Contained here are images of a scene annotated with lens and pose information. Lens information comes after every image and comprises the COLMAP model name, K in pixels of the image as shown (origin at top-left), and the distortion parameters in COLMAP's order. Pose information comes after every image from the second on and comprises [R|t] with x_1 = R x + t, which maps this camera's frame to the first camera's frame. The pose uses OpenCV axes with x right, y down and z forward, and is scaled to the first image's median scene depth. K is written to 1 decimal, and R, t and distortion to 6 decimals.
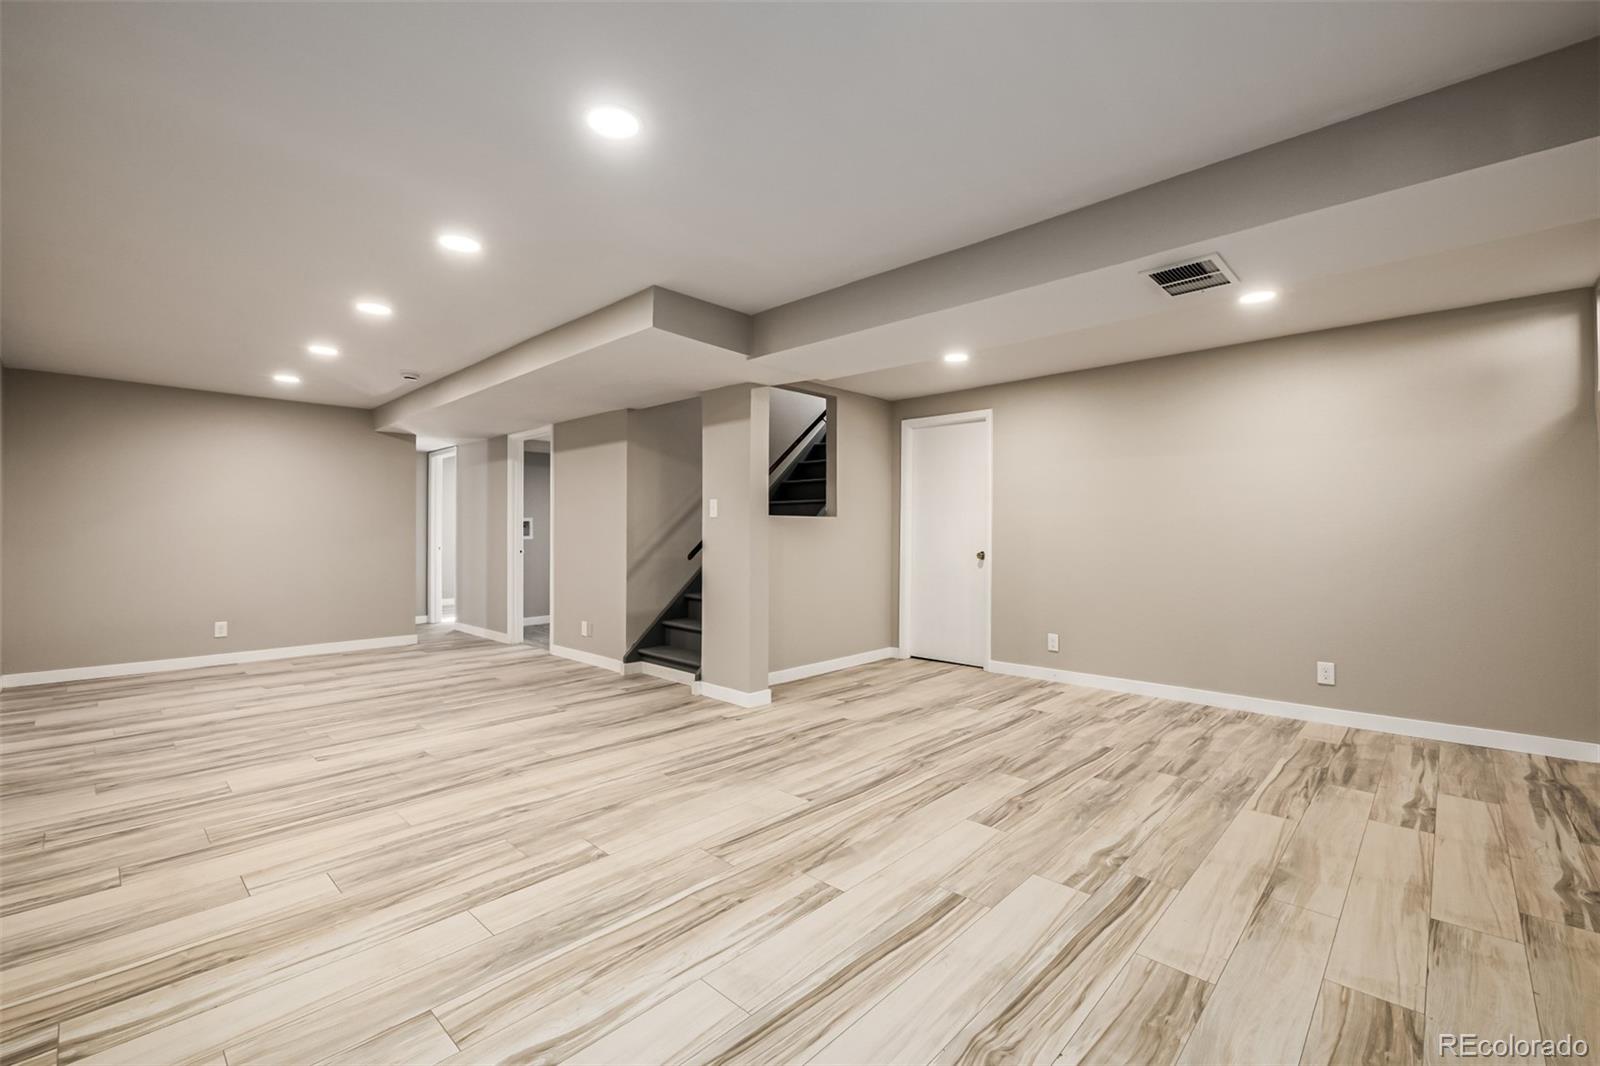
lens RADIAL K [[686.7, 0, 815.3], [0, 686.7, 542.0], [0, 0, 1]] dist [-0.000990, 0.000049]
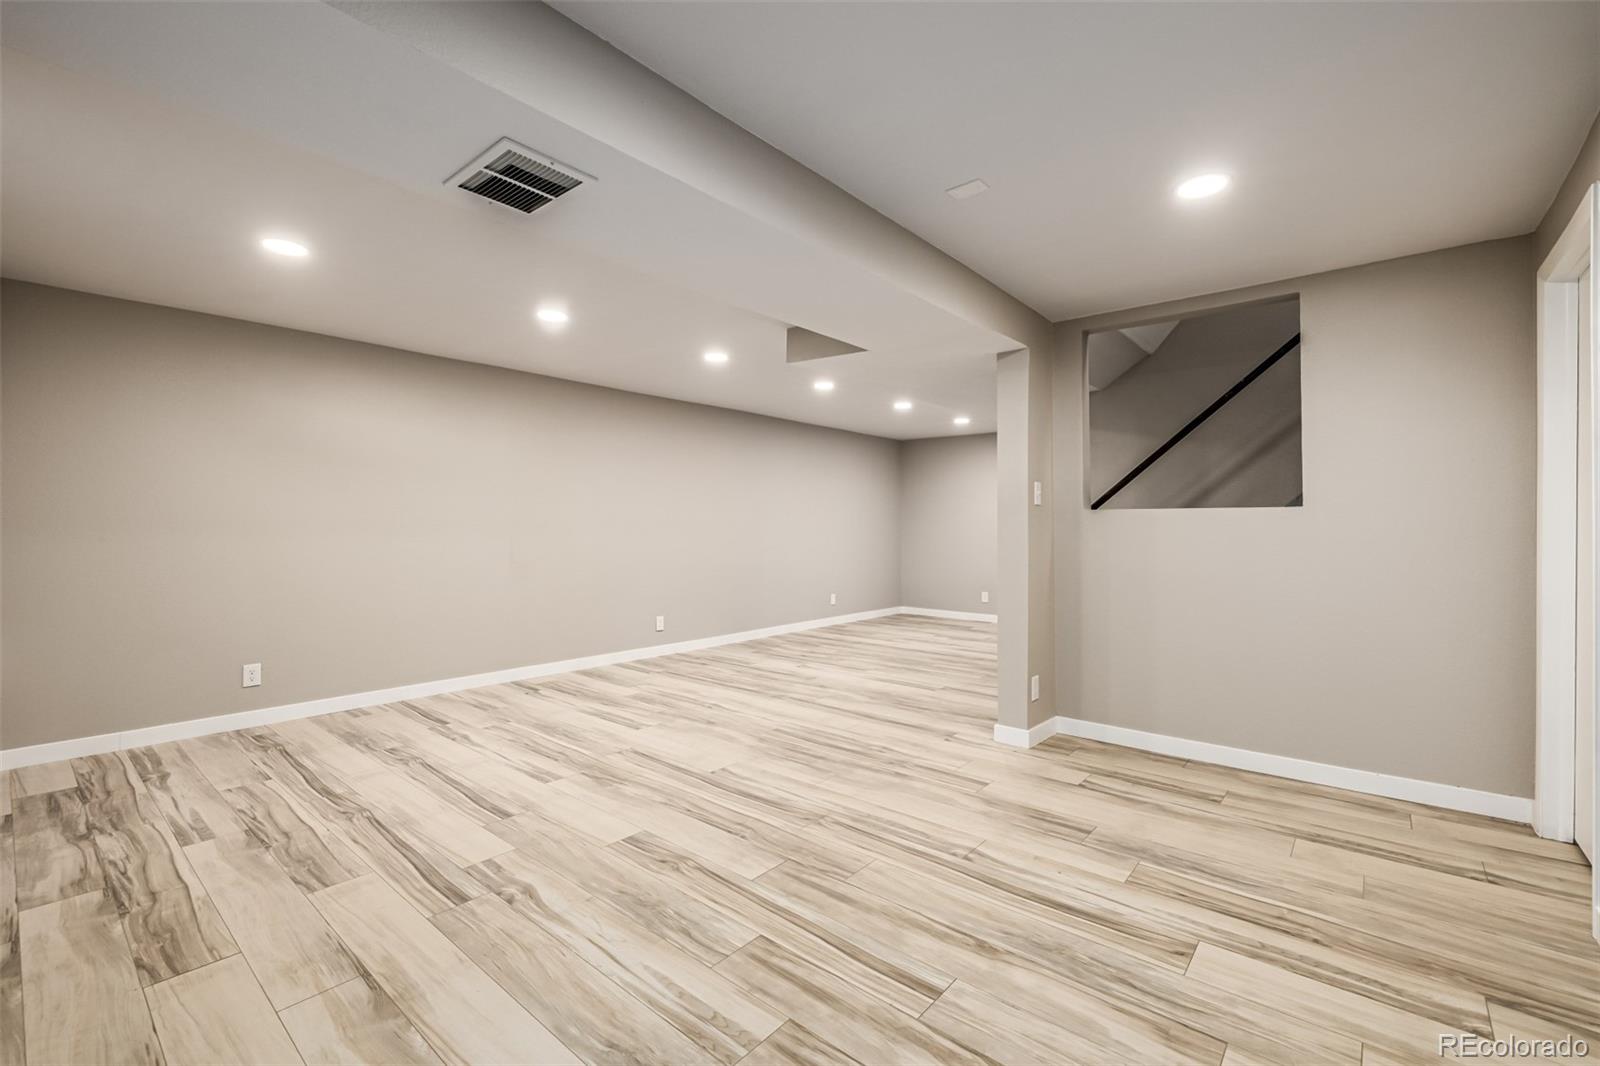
lens RADIAL K [[686.7, 0, 795.7], [0, 686.7, 524.1], [0, 0, 1]] dist [-0.000990, 0.000049]
pose [[0.034400, -0.005102, -0.999395, 1.022585], [-0.018711, 0.999808, -0.005748, -0.018480], [0.999233, 0.018898, 0.034298, 1.008848]]
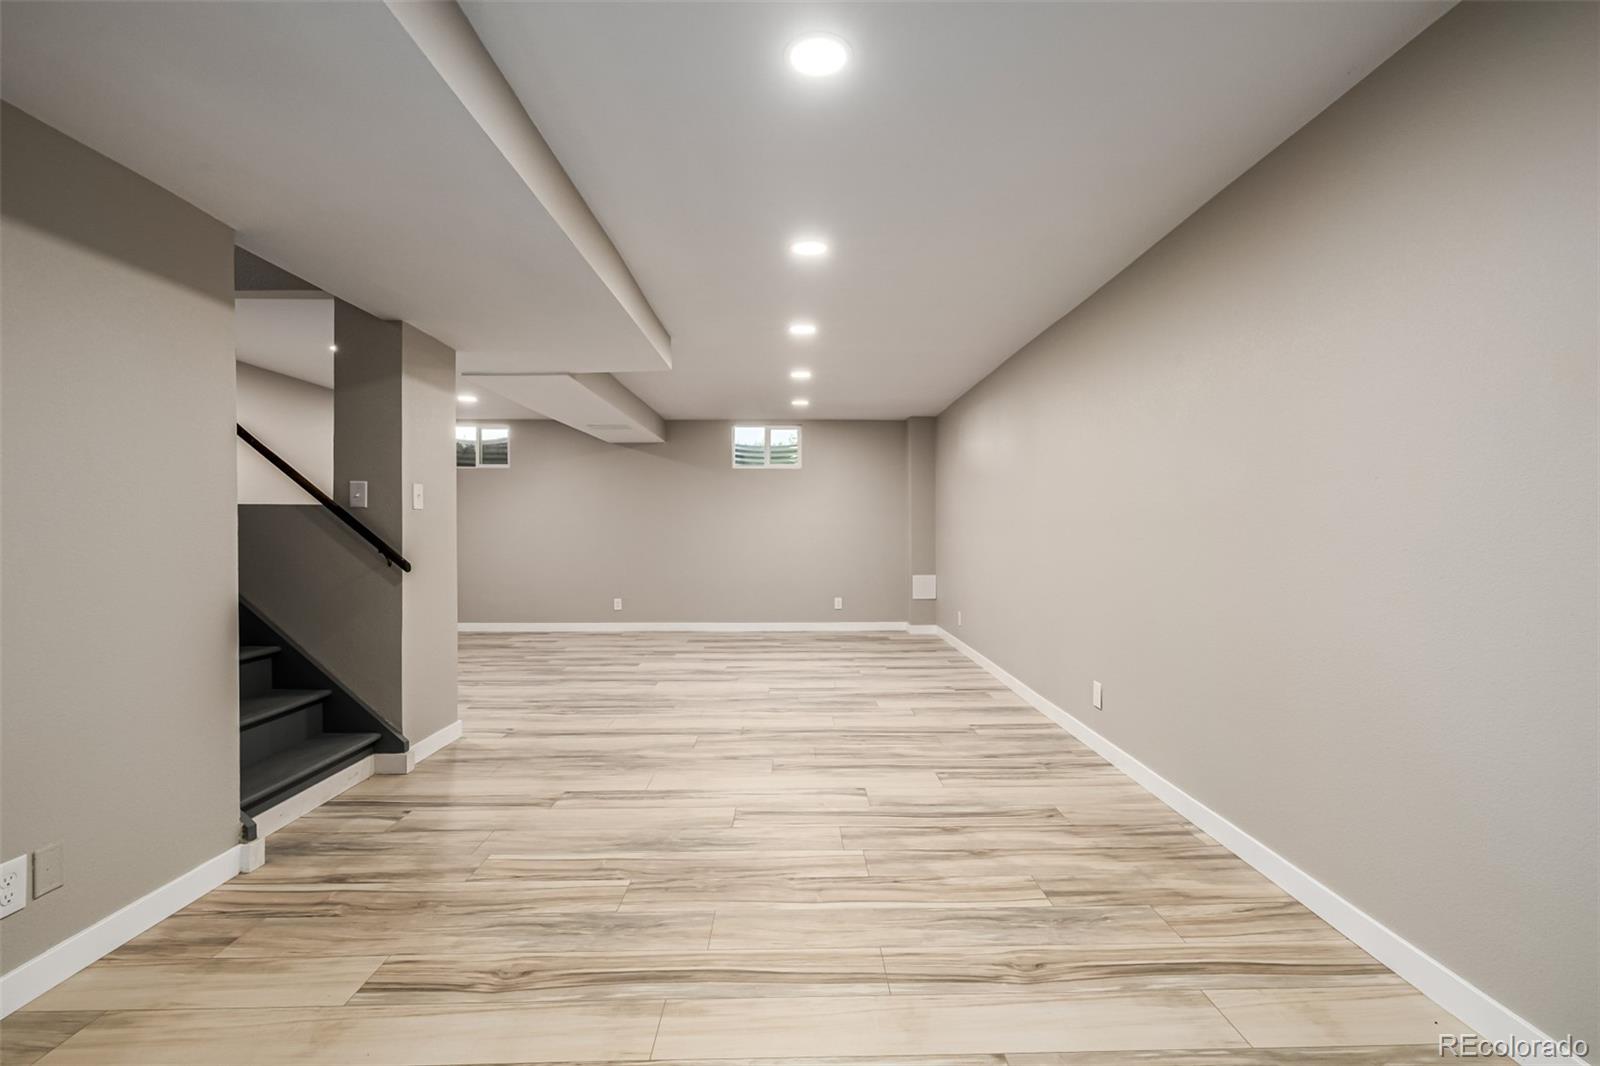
lens RADIAL K [[686.7, 0, 806.7], [0, 686.7, 532.9], [0, 0, 1]] dist [-0.000990, 0.000049]
pose [[-0.698921, -0.003048, 0.715192, -1.402065], [0.012498, 0.999786, 0.016474, -0.026407], [-0.715090, 0.020452, -0.698733, 1.790677]]
